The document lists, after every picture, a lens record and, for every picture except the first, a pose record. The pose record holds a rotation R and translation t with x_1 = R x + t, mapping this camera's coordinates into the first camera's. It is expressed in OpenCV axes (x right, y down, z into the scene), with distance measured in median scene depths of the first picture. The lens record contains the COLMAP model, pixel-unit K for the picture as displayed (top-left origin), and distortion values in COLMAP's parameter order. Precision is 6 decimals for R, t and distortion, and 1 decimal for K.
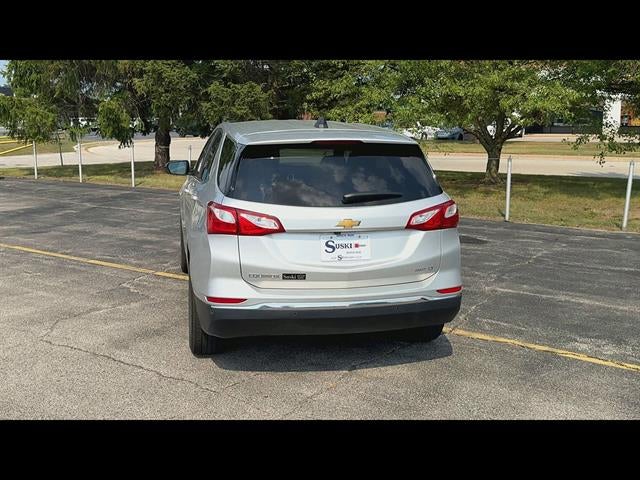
lens RADIAL K [[714.7, 0, 259.7], [0, 714.7, 217.7], [0, 0, 1]] dist [0.107586, 0.000000]
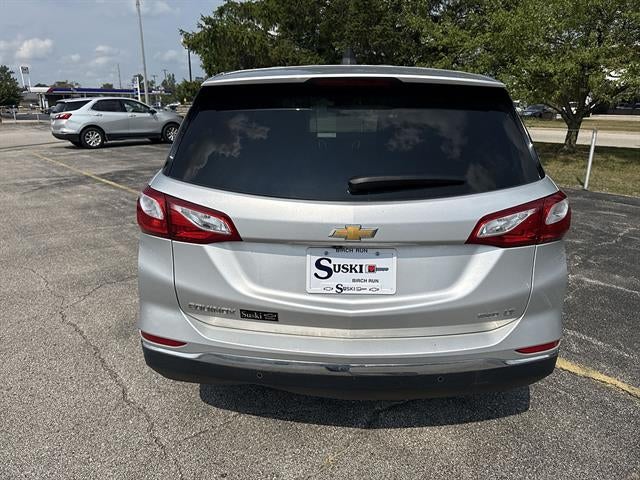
lens RADIAL K [[438.0, 0, 299.7], [0, 438.0, 235.9], [0, 0, 1]] dist [0.025118, -0.029962]
pose [[0.978170, 0.063720, -0.197795, 0.140789], [-0.032697, 0.987165, 0.156321, -0.037727], [0.205217, -0.146442, 0.967699, 0.632080]]
